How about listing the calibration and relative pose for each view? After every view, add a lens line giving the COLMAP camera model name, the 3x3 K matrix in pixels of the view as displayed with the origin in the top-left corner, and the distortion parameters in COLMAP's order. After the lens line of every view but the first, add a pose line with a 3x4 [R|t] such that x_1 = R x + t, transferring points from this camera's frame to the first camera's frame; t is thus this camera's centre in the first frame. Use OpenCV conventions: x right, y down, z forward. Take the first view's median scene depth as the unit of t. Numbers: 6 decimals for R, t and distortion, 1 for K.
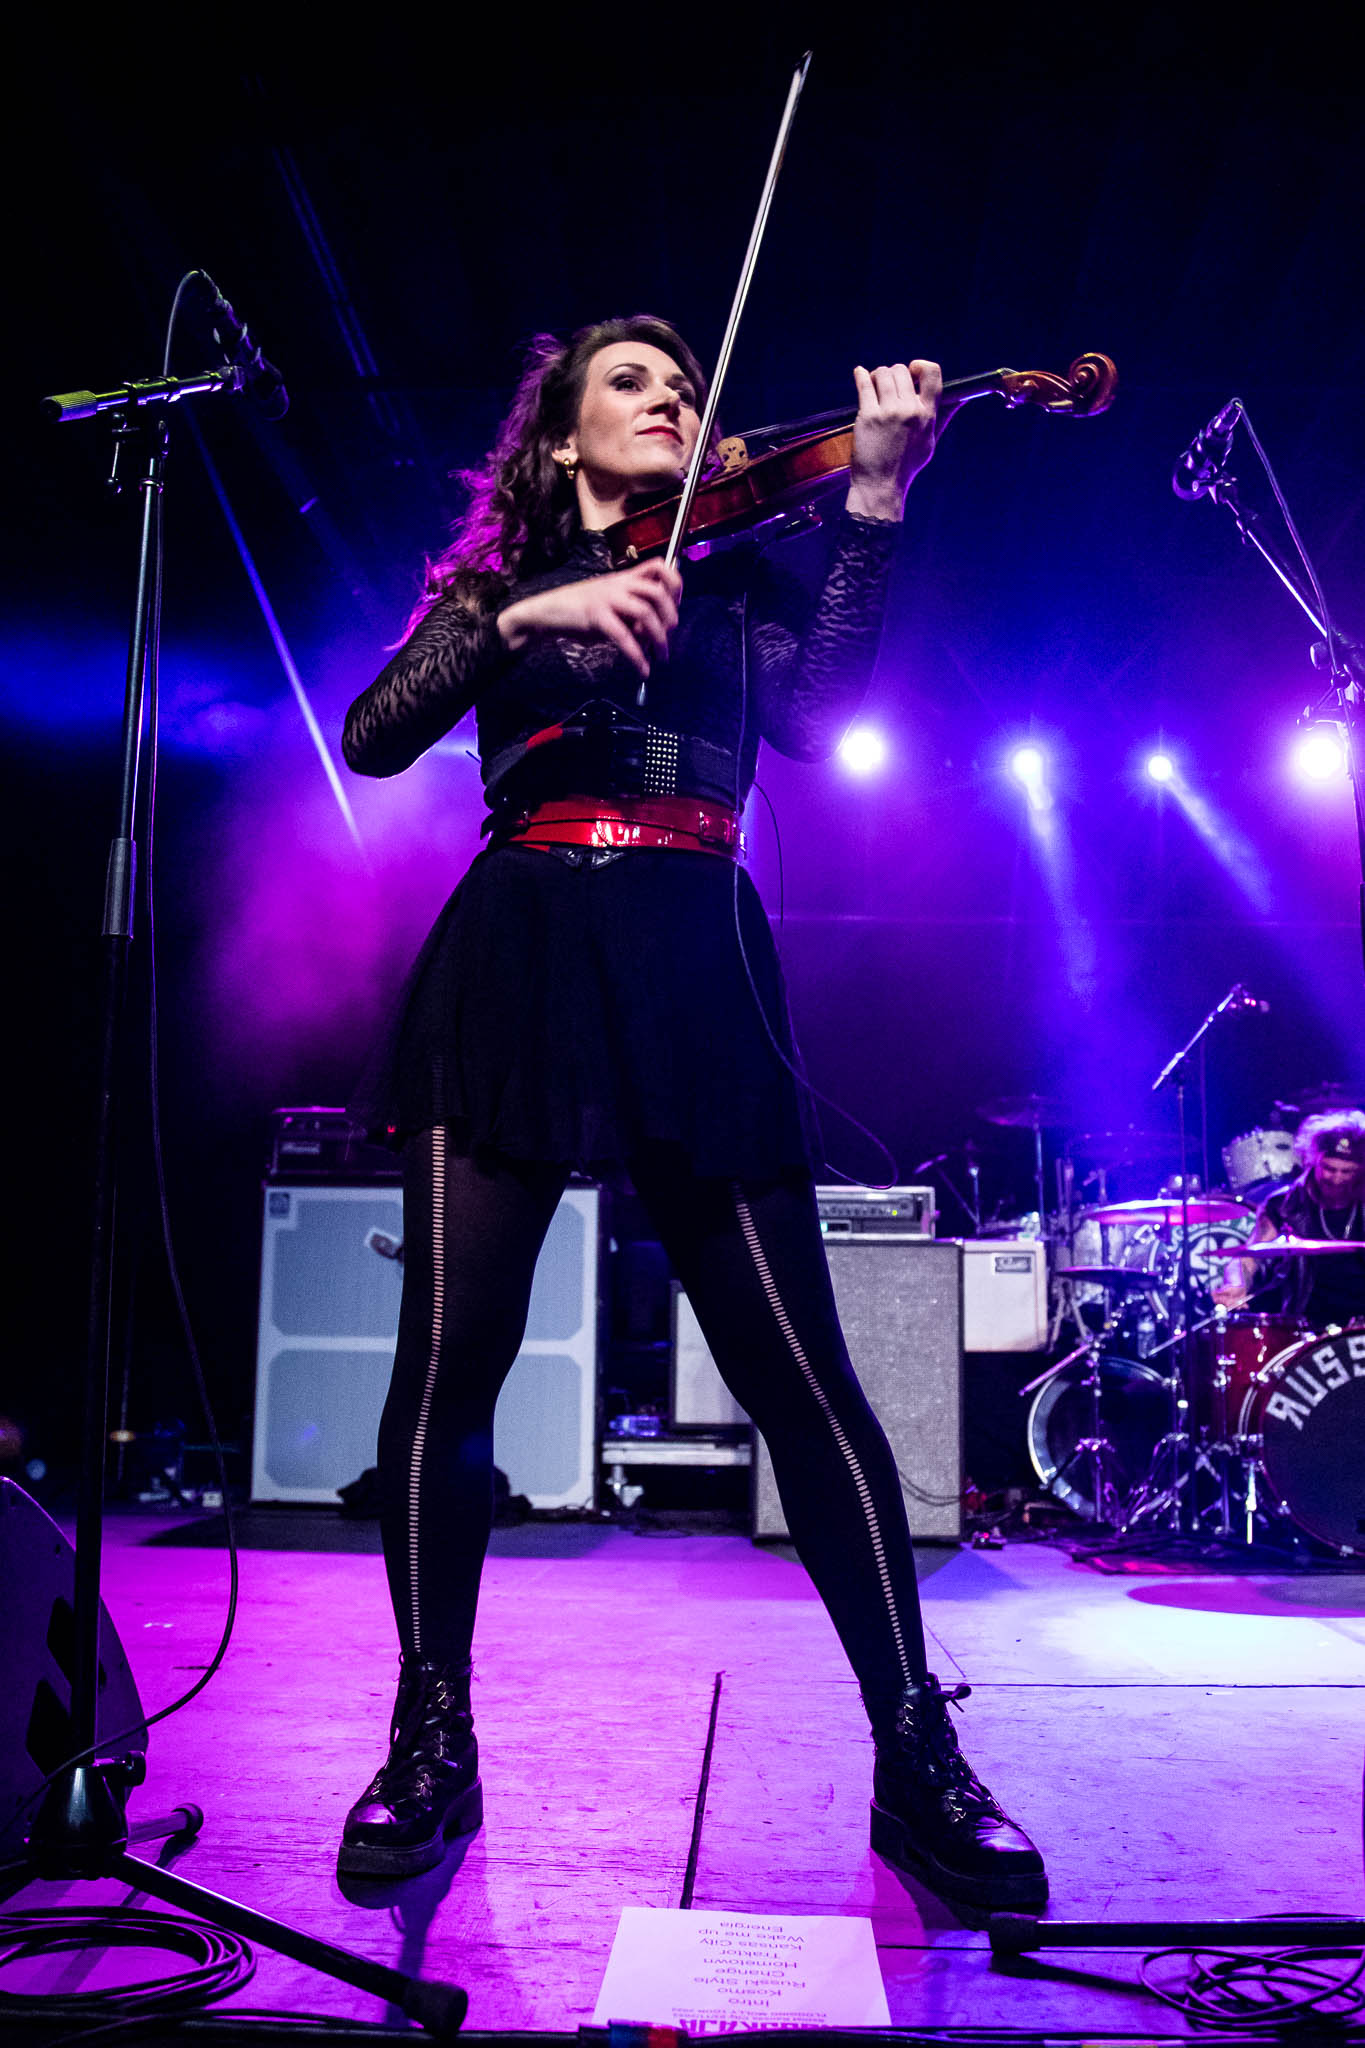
lens RADIAL K [[1551.6, 0, 682.5], [0, 1551.6, 1024.0], [0, 0, 1]] dist [-0.142439, 0.005205]
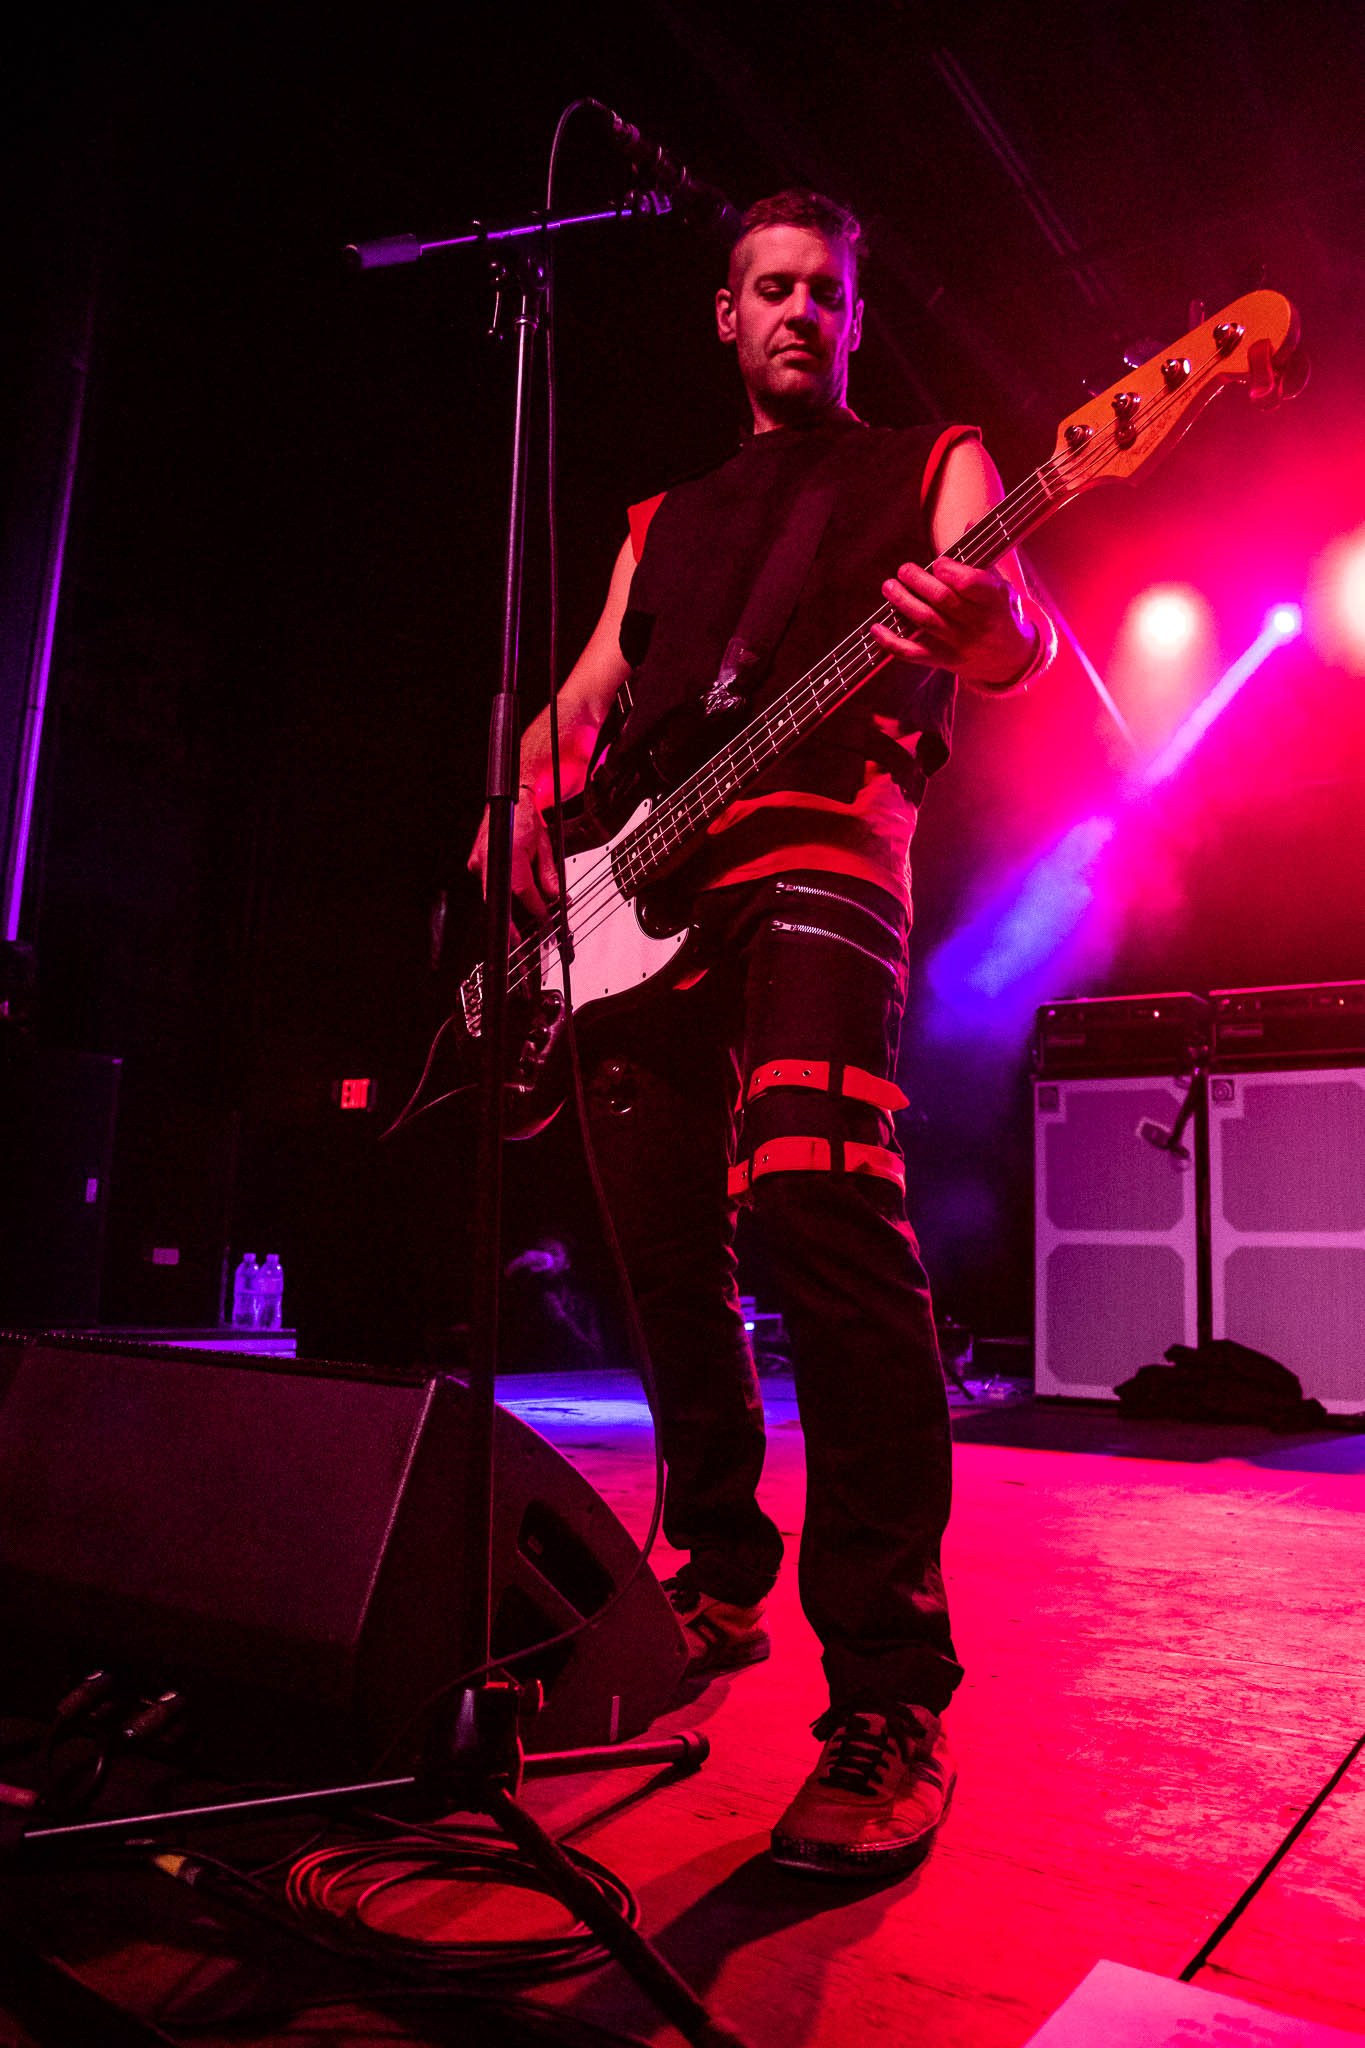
lens RADIAL K [[1457.5, 0, 682.5], [0, 1457.5, 1024.0], [0, 0, 1]] dist [-0.131993, 0.033880]
pose [[0.830175, -0.068053, -0.553334, 0.063949], [0.099804, 0.994629, 0.027412, 0.021300], [0.548497, -0.077982, 0.832508, 0.099213]]
